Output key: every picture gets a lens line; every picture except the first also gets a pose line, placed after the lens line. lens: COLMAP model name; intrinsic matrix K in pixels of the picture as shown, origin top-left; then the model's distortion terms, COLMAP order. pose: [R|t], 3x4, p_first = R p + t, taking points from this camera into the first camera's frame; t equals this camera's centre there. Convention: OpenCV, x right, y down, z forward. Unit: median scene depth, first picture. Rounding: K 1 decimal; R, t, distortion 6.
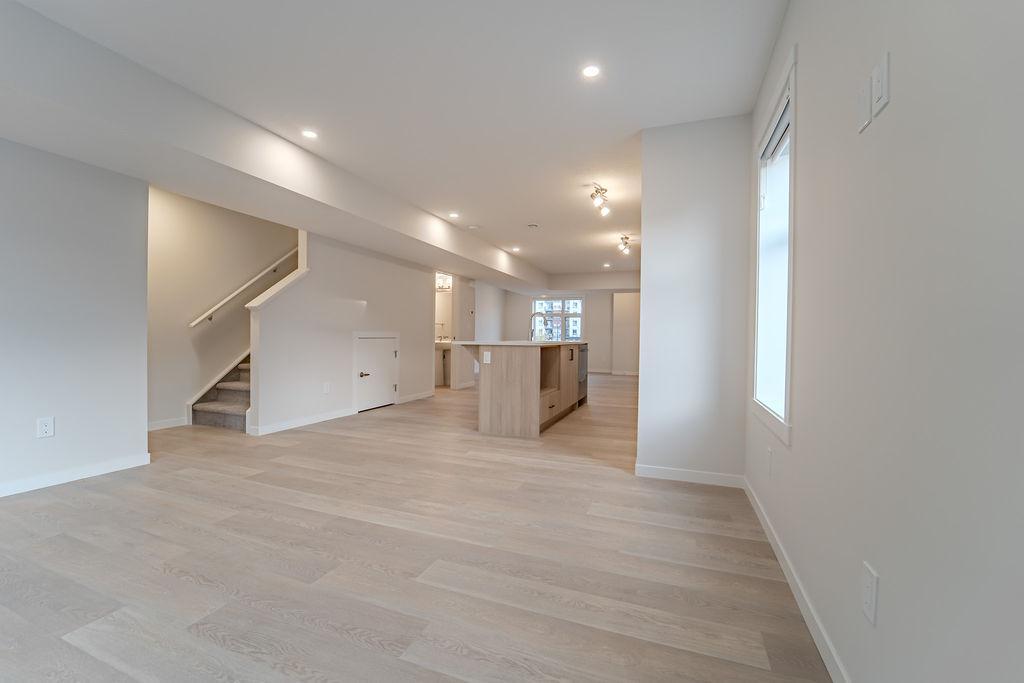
lens RADIAL K [[422.2, 0, 513.0], [0, 422.2, 347.5], [0, 0, 1]] dist [-0.034373, -0.000142]
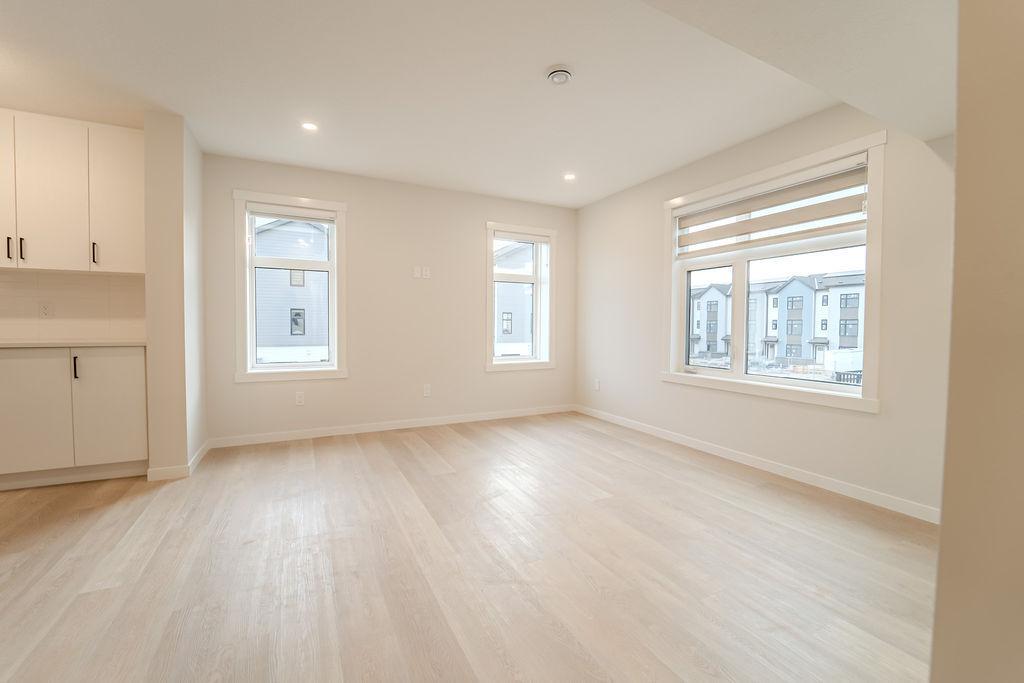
lens RADIAL K [[392.7, 0, 507.0], [0, 392.7, 335.2], [0, 0, 1]] dist [-0.000219, -0.000029]
pose [[-0.733614, -0.038234, 0.678490, -0.936339], [-0.002731, 0.998574, 0.053318, -0.079594], [-0.679561, 0.037262, -0.732672, 1.265692]]
